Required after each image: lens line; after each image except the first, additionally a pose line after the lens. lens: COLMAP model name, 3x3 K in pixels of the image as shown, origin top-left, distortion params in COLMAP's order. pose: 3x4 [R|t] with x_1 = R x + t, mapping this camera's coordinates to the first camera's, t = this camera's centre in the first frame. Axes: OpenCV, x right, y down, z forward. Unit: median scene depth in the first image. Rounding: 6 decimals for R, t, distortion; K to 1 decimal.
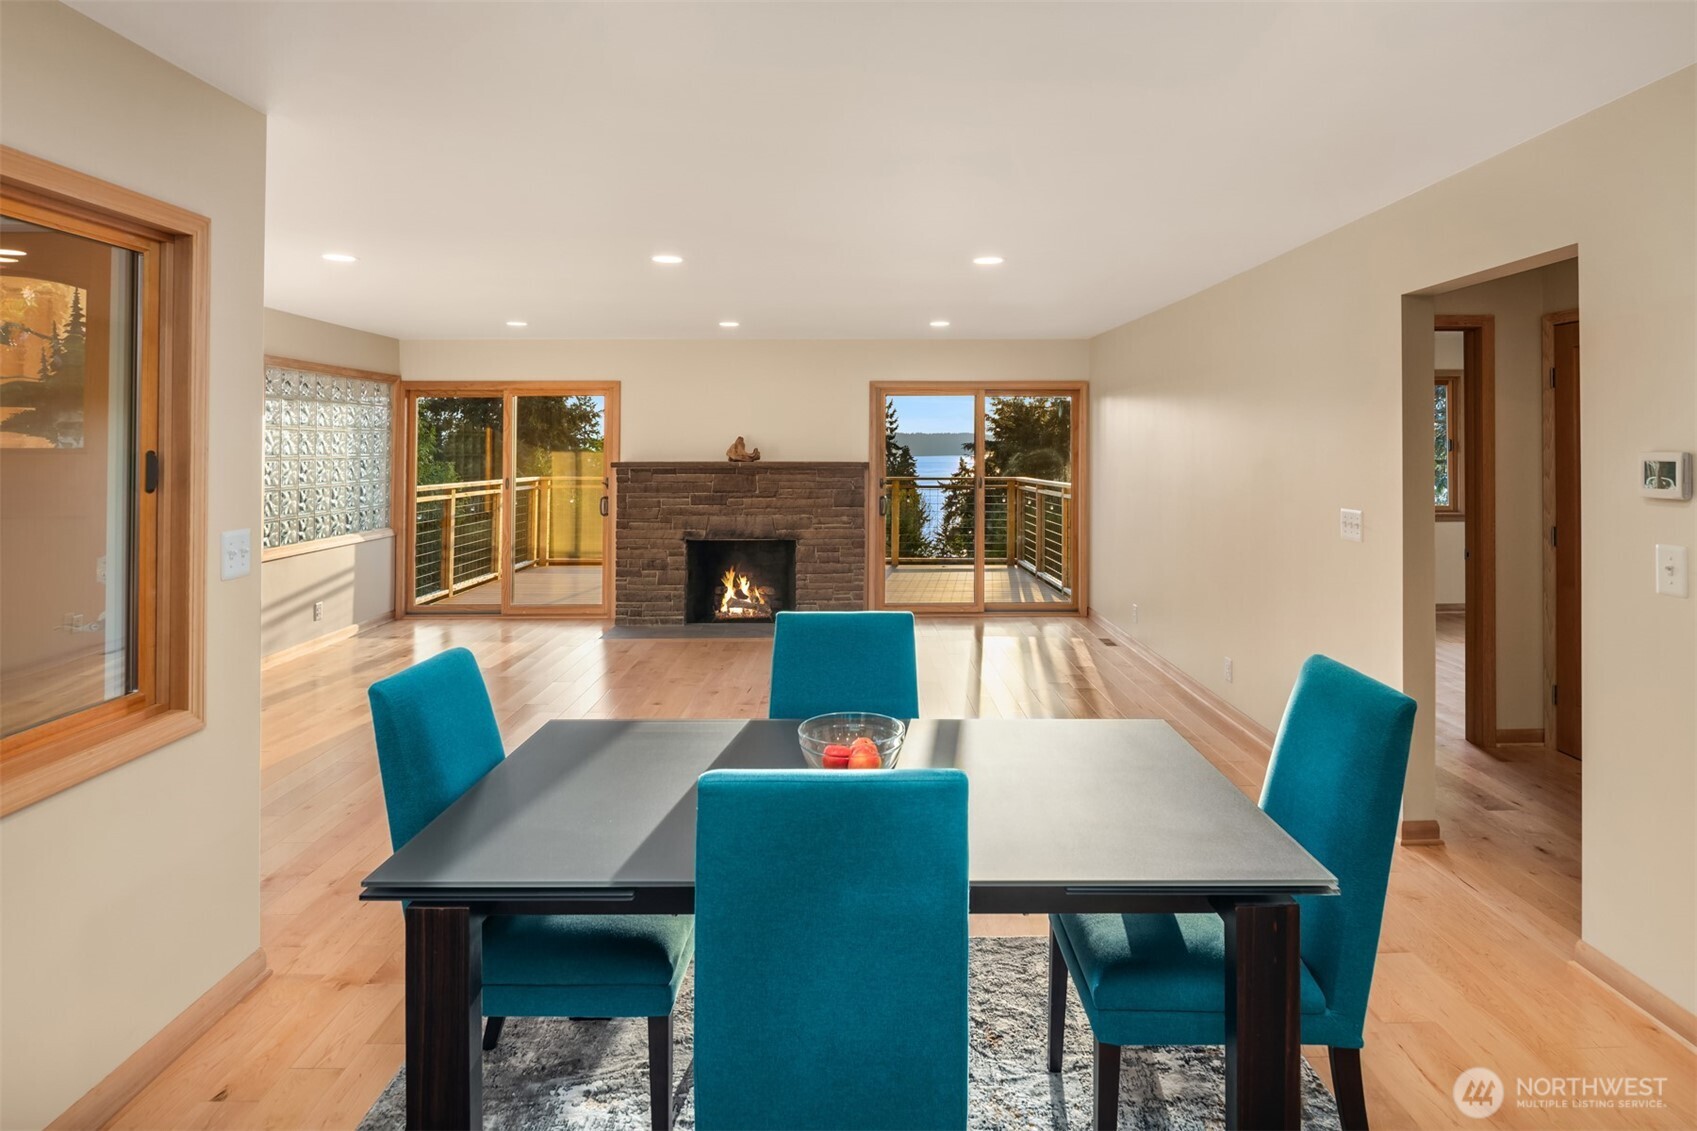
lens RADIAL K [[936.5, 0, 892.5], [0, 936.5, 428.1], [0, 0, 1]] dist [-0.002016, -0.000565]
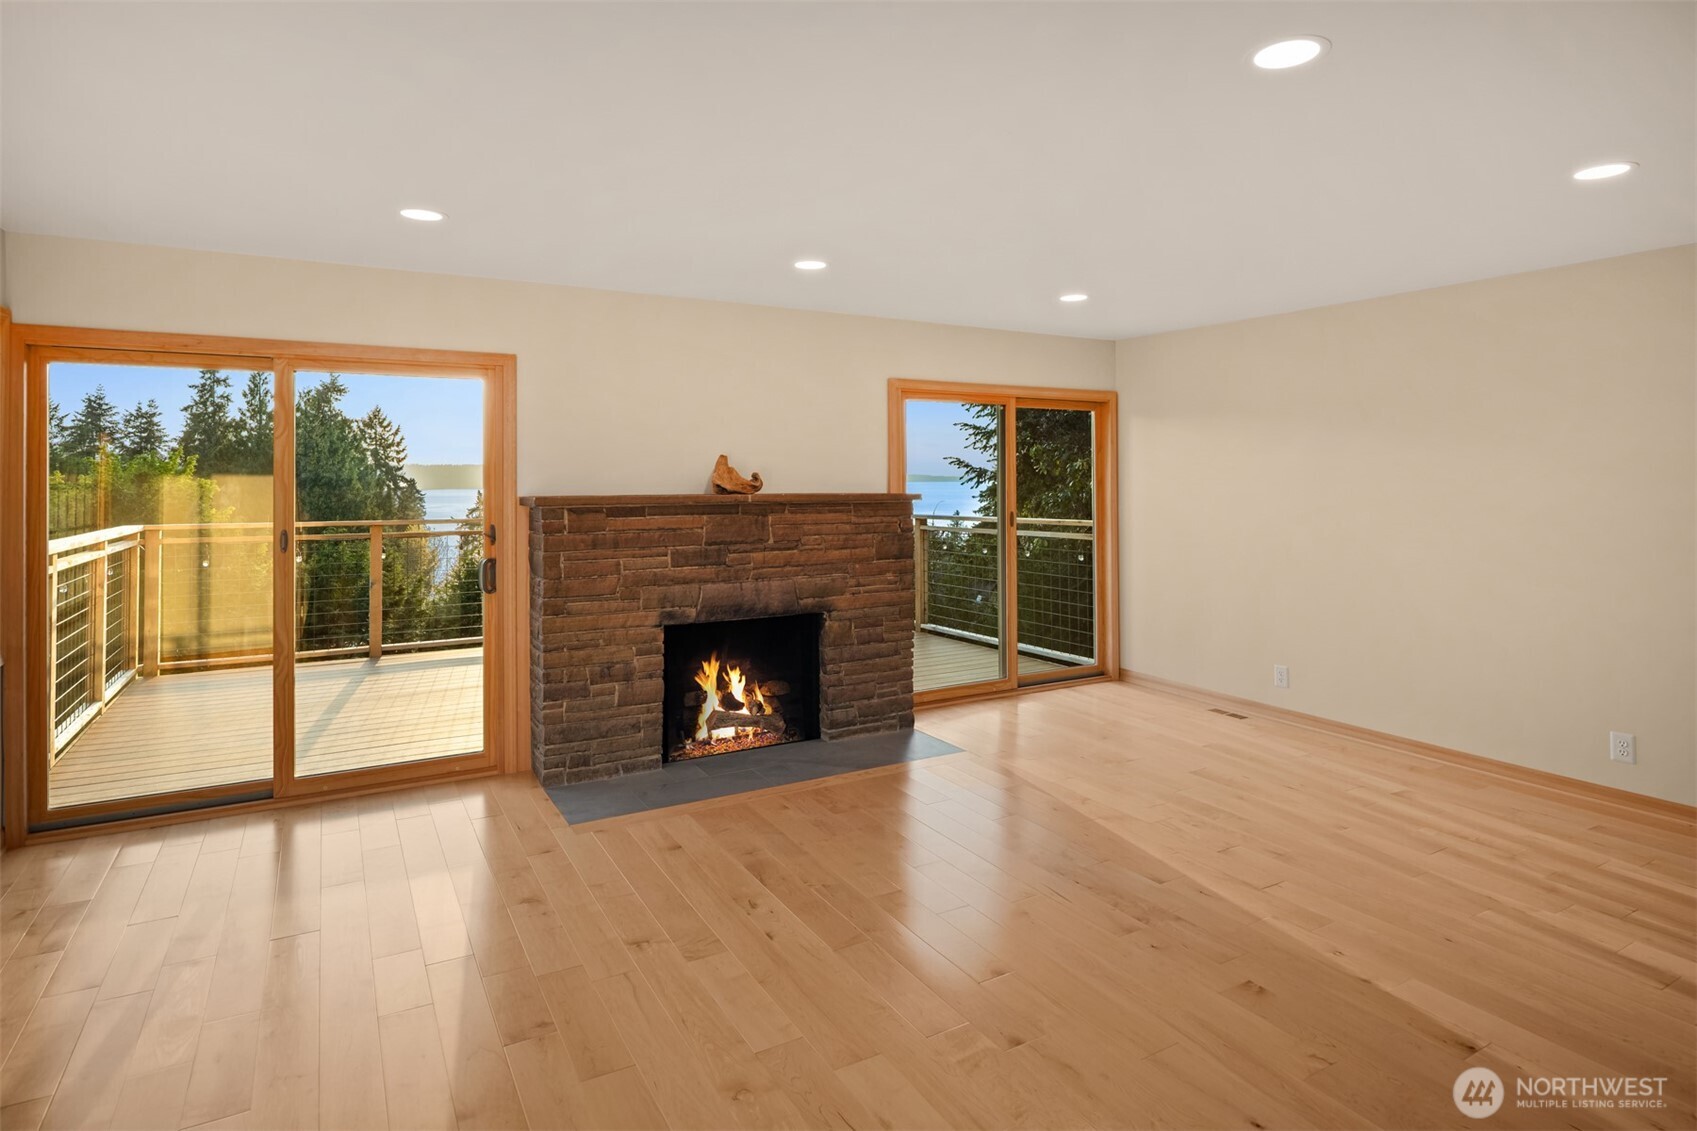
lens RADIAL K [[923.5, 0, 882.6], [0, 923.5, 482.8], [0, 0, 1]] dist [-0.002642, -0.002070]
pose [[0.875788, -0.003326, 0.482684, -0.374920], [-0.008095, 0.999734, 0.021575, 0.013962], [-0.482628, -0.022802, 0.875529, 0.412204]]
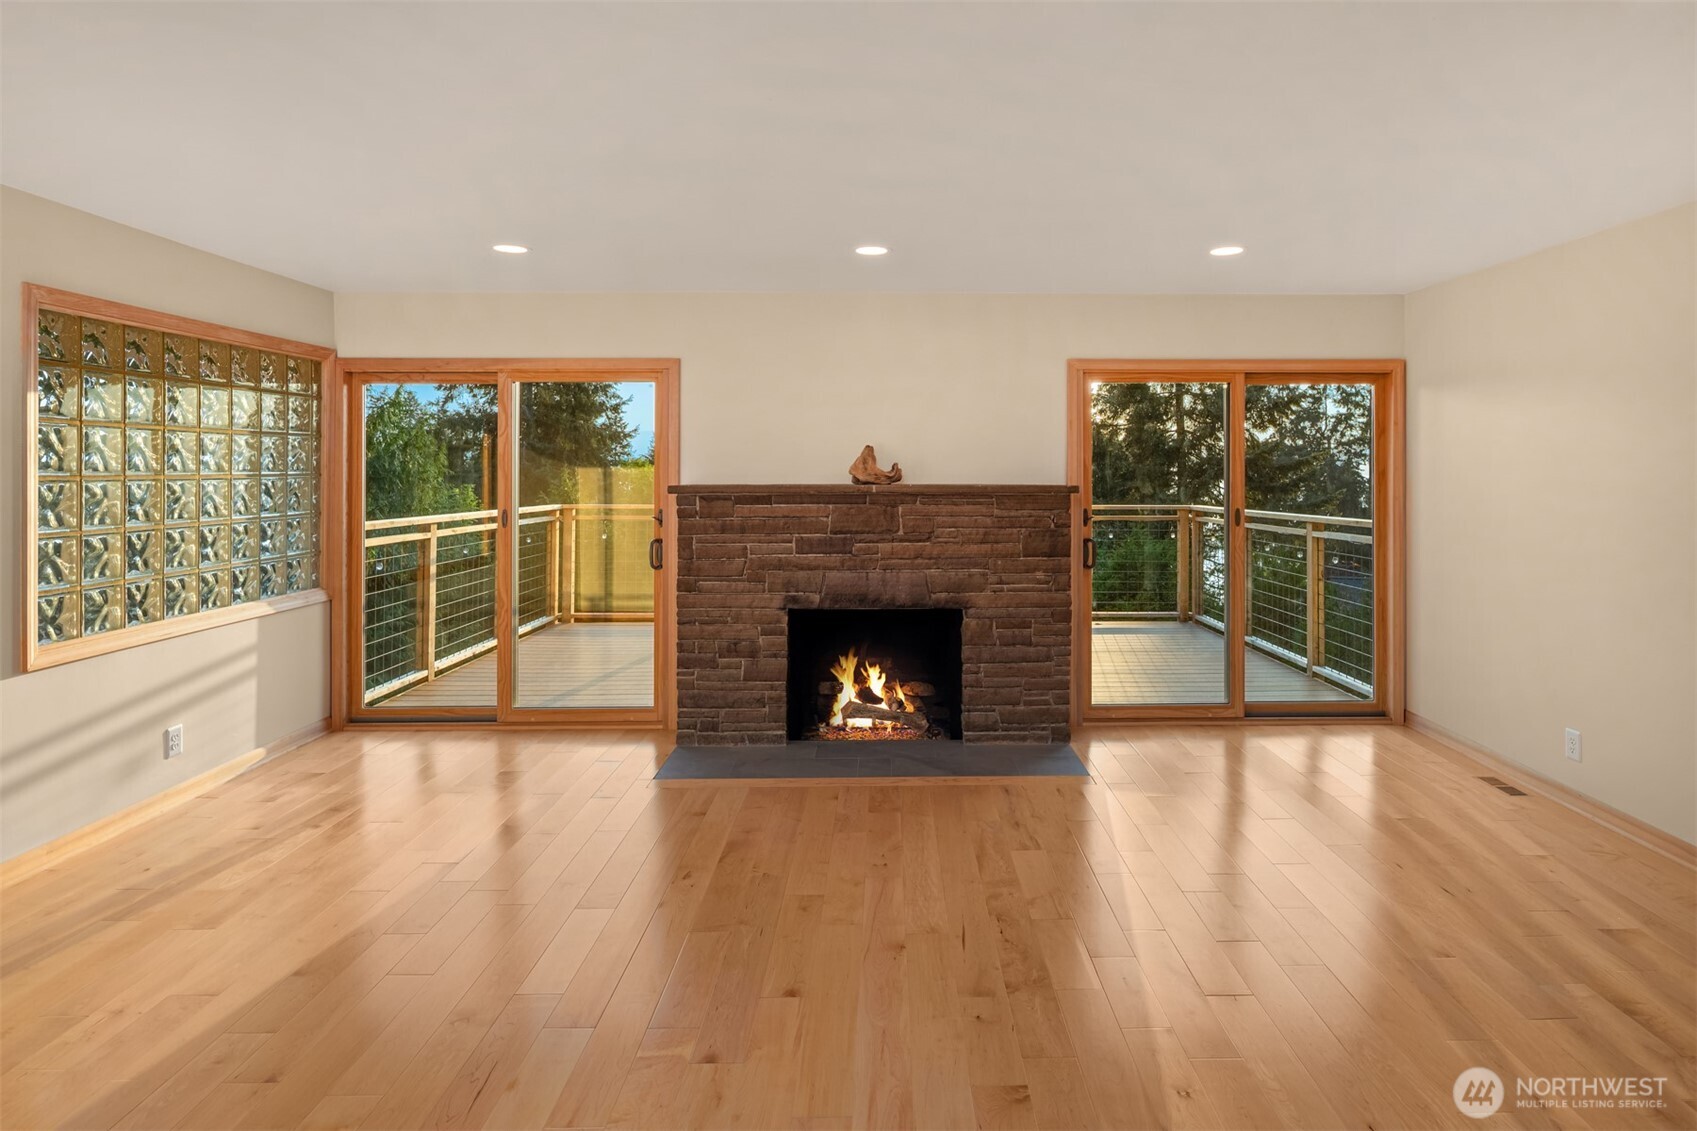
lens RADIAL K [[951.9, 0, 920.9], [0, 951.9, 471.0], [0, 0, 1]] dist [-0.004860, -0.002968]
pose [[0.999981, 0.000500, -0.006094, -0.125602], [-0.000373, 0.999782, 0.020888, 0.013334], [0.006103, -0.020885, 0.999763, 0.359543]]
